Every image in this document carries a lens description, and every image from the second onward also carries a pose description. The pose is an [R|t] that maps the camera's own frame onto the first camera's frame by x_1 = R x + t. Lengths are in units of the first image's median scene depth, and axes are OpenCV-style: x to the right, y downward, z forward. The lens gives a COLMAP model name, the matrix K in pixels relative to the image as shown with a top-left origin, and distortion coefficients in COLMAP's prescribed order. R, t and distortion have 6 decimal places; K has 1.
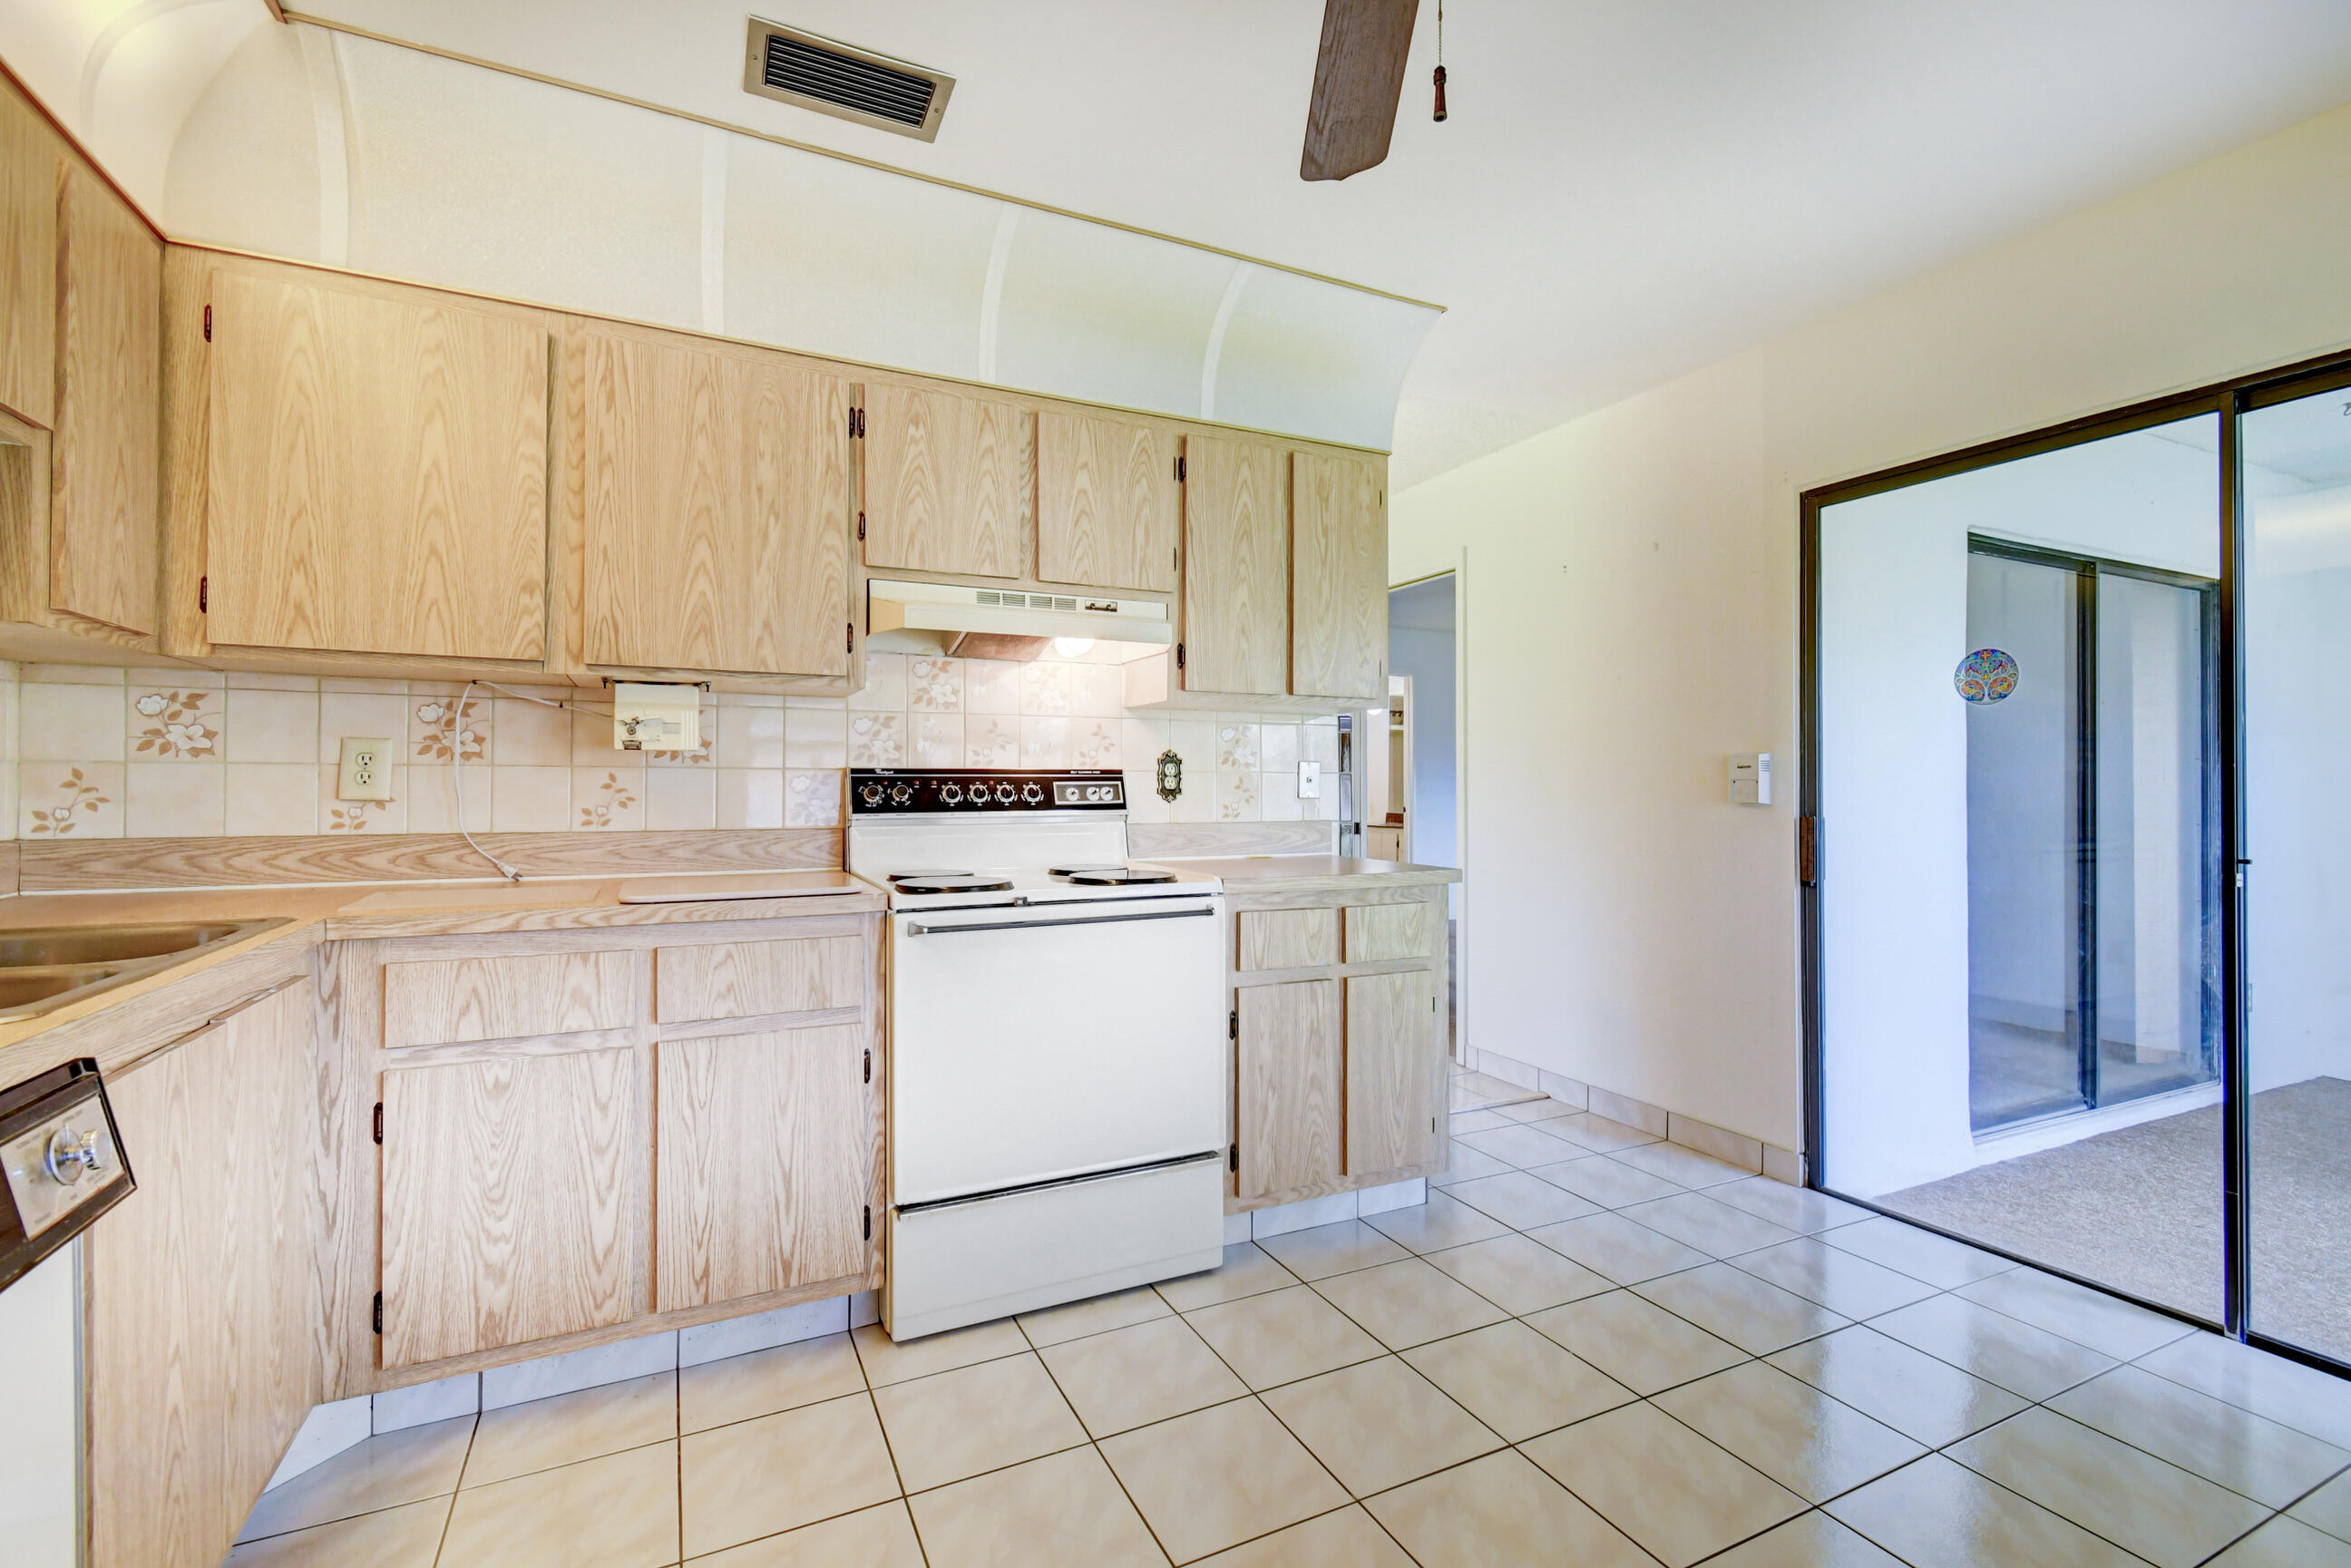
lens RADIAL K [[1038.0, 0, 1175.5], [0, 1038.0, 784.0], [0, 0, 1]] dist [0.002209, -0.000368]
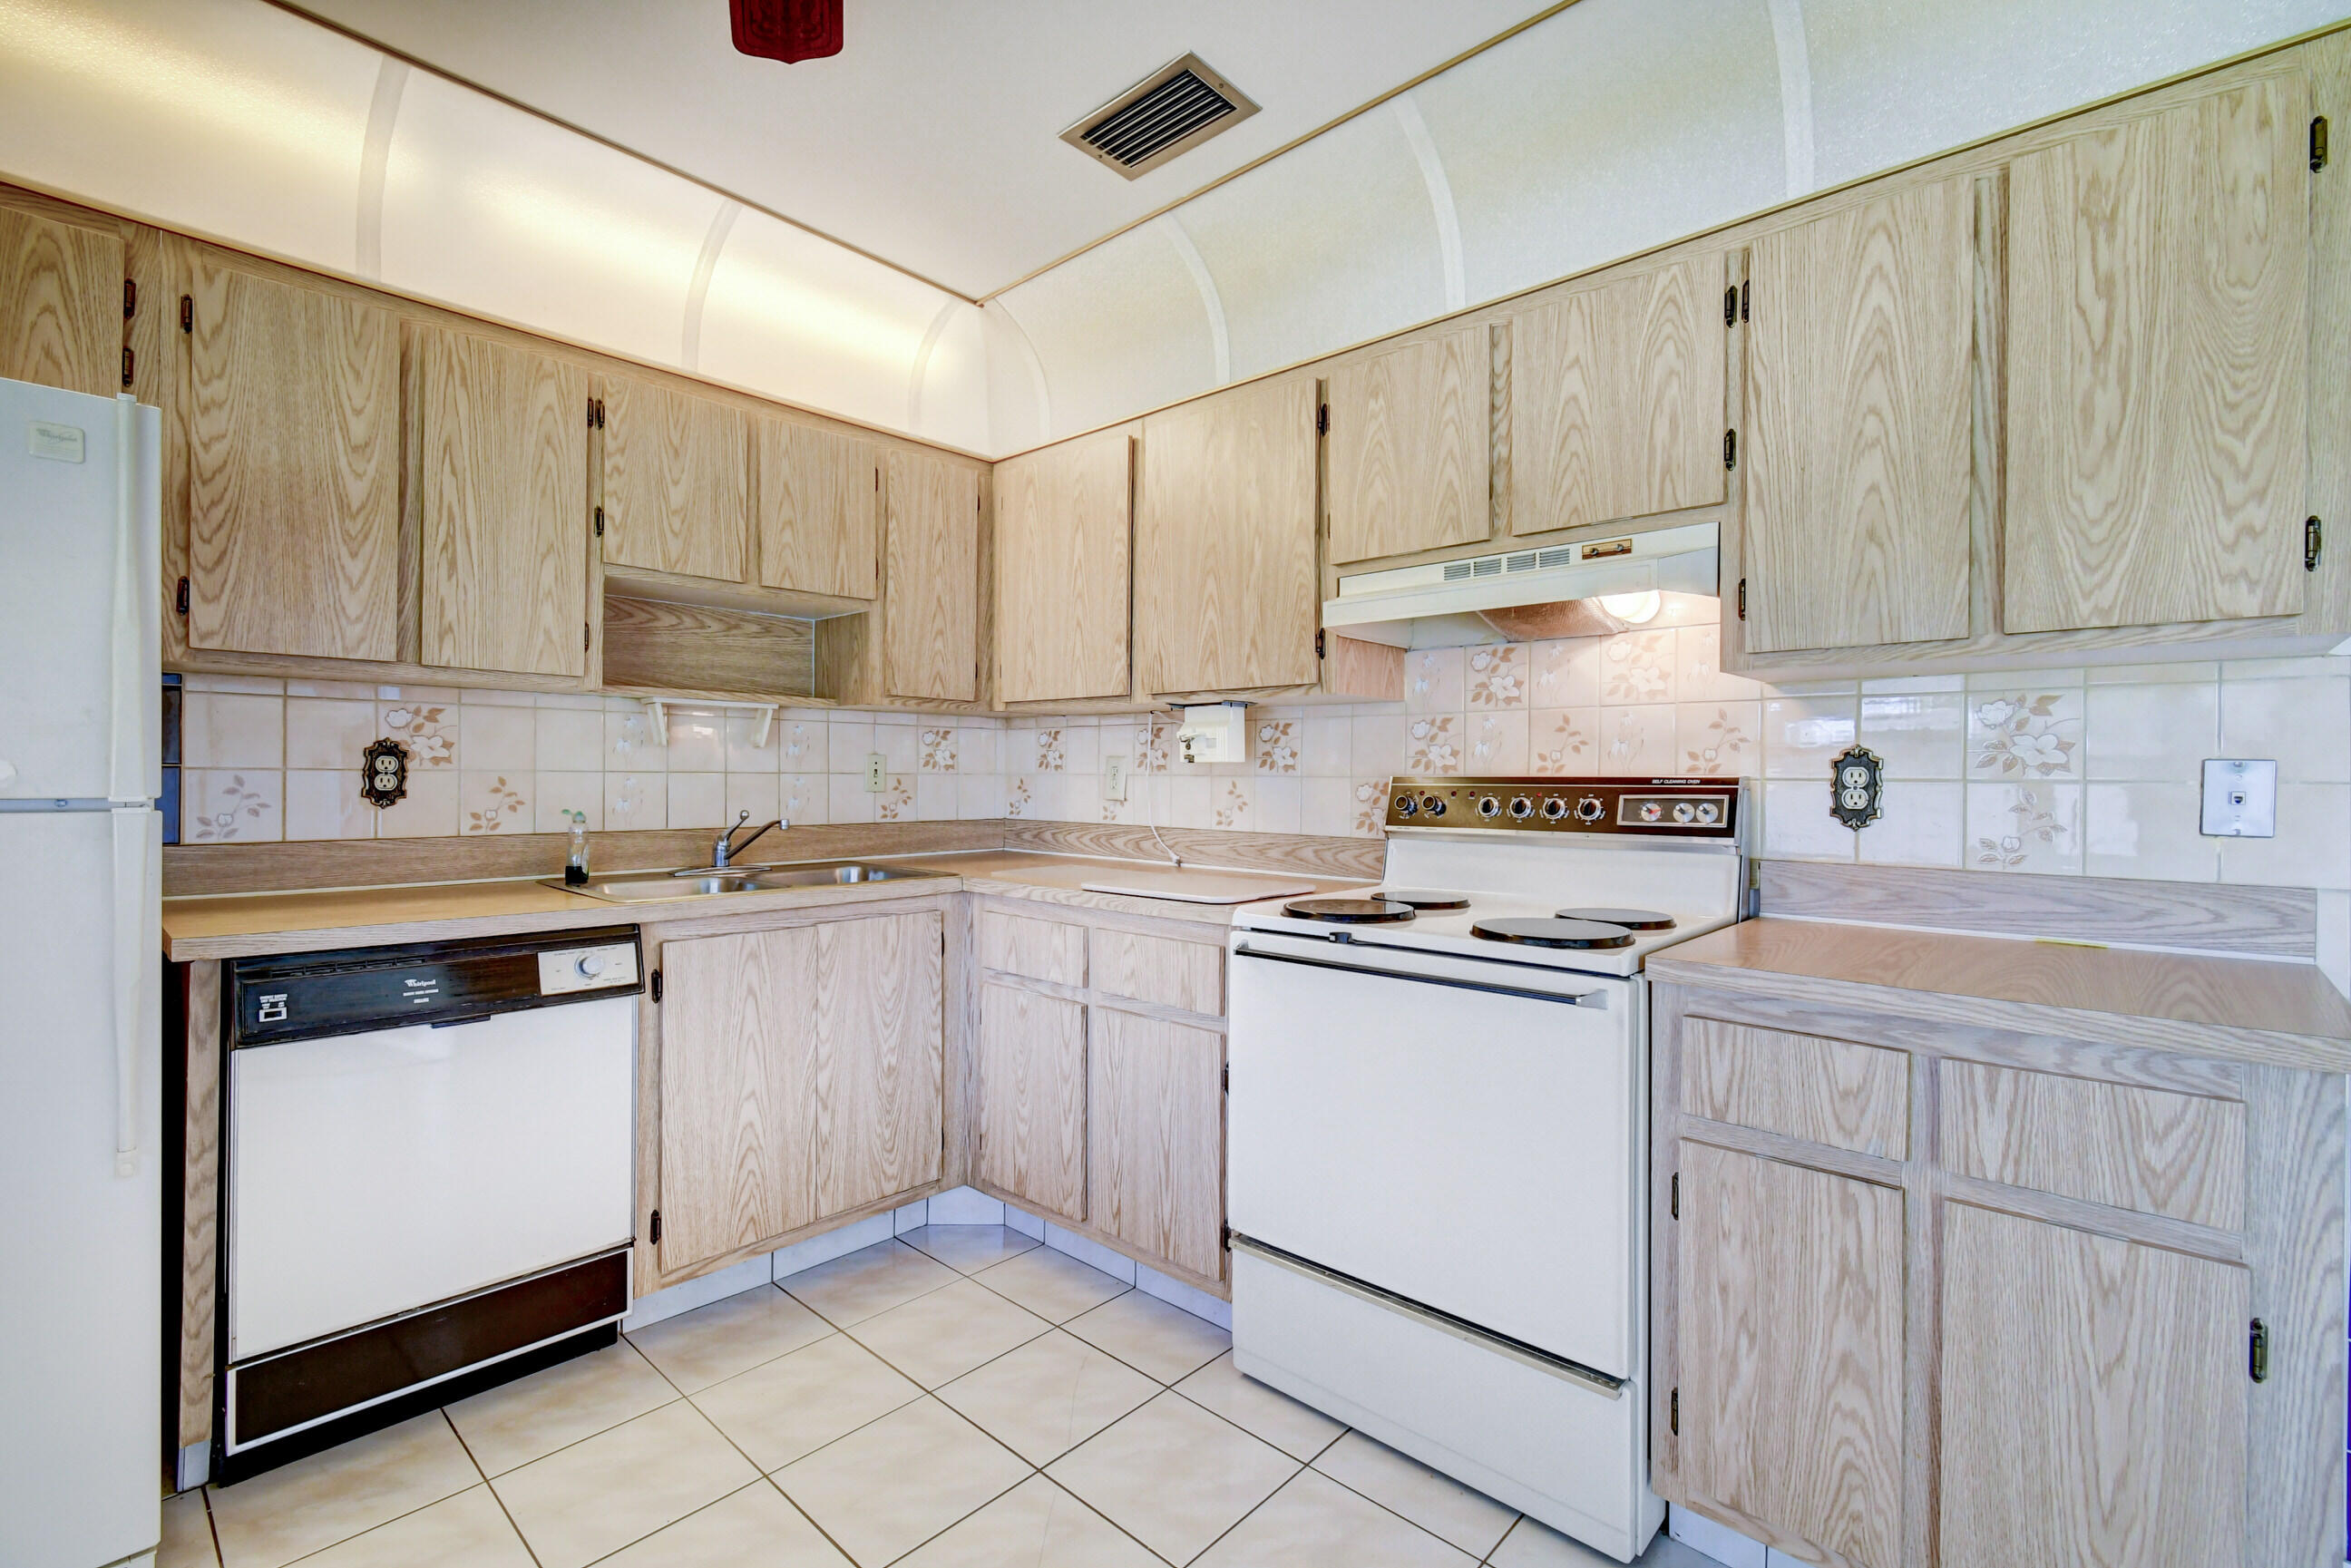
lens RADIAL K [[1038.0, 0, 1175.5], [0, 1038.0, 784.0], [0, 0, 1]] dist [0.002209, -0.000368]
pose [[0.367506, 0.009025, -0.929977, 0.505614], [-0.003616, 0.999959, 0.008275, -0.016231], [0.930014, 0.000321, 0.367524, 0.486432]]
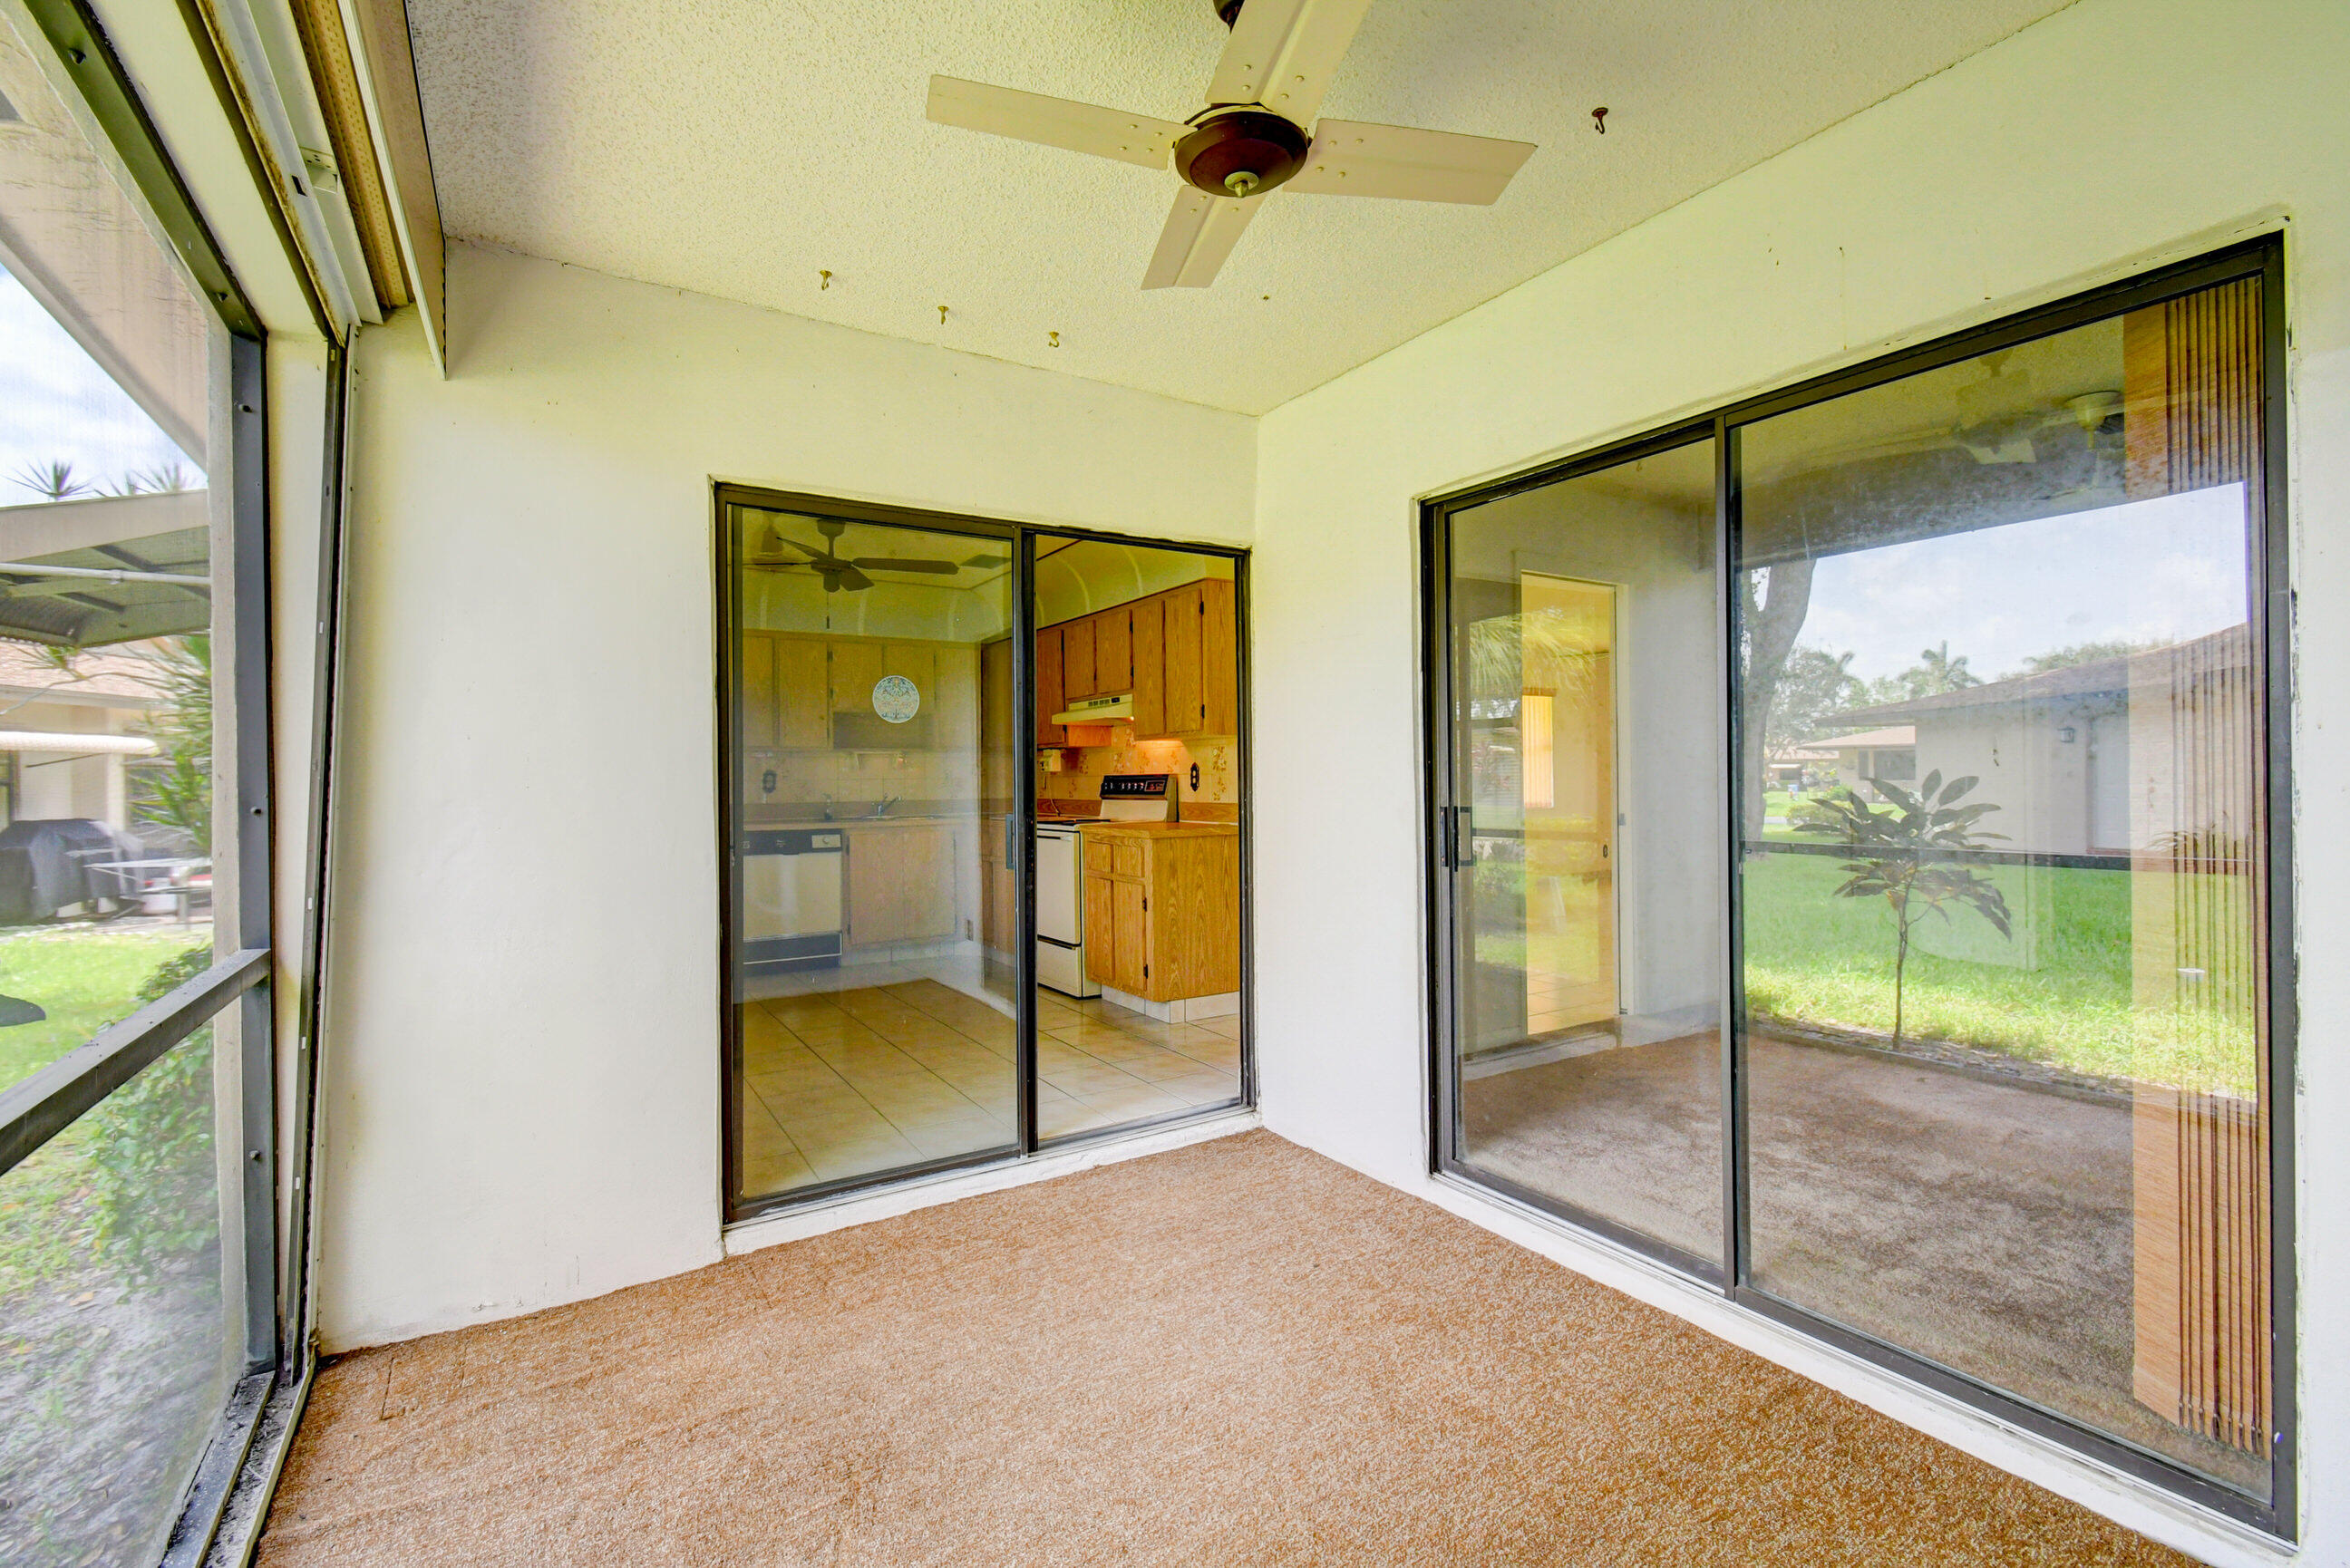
lens RADIAL K [[1037.5, 0, 1175.0], [0, 1037.5, 784.0], [0, 0, 1]] dist [0.002209, -0.000368]
pose [[0.112235, 0.001953, -0.993680, 2.197907], [0.015422, 0.999874, 0.003707, -0.003307], [0.993562, -0.015740, 0.112191, 0.920082]]
